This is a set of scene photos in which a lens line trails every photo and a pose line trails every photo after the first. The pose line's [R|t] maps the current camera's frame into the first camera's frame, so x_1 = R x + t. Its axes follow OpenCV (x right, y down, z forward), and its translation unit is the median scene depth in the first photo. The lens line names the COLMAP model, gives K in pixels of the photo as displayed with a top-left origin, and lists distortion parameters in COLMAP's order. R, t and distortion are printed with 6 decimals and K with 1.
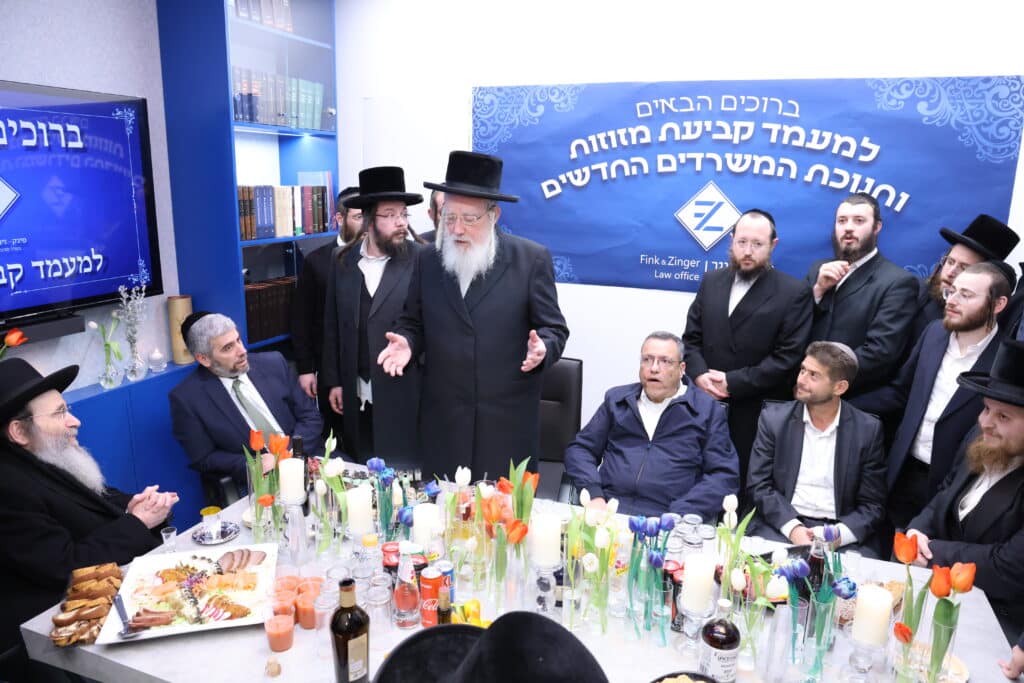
lens RADIAL K [[704.5, 0, 512.0], [0, 704.5, 341.5], [0, 0, 1]] dist [-0.097611, 0.066650]
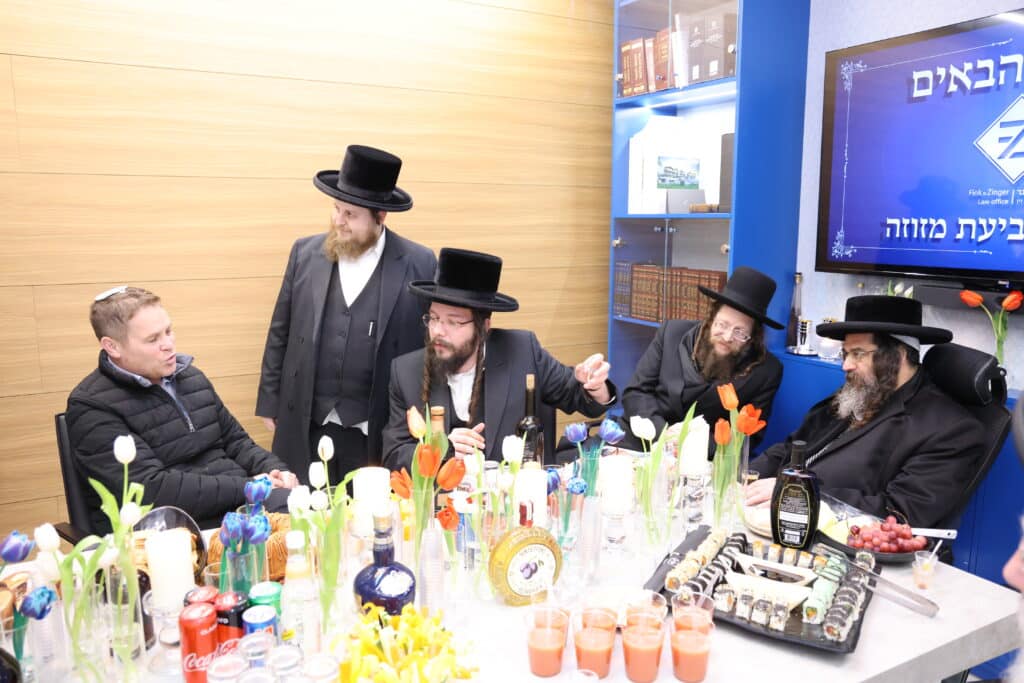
lens RADIAL K [[765.4, 0, 512.0], [0, 765.4, 341.5], [0, 0, 1]] dist [-0.081819, 0.076339]
pose [[-0.649033, 0.103986, -0.753620, 0.345322], [-0.185801, 0.938949, 0.289574, -0.098568], [0.737722, 0.327967, -0.590088, 0.930045]]
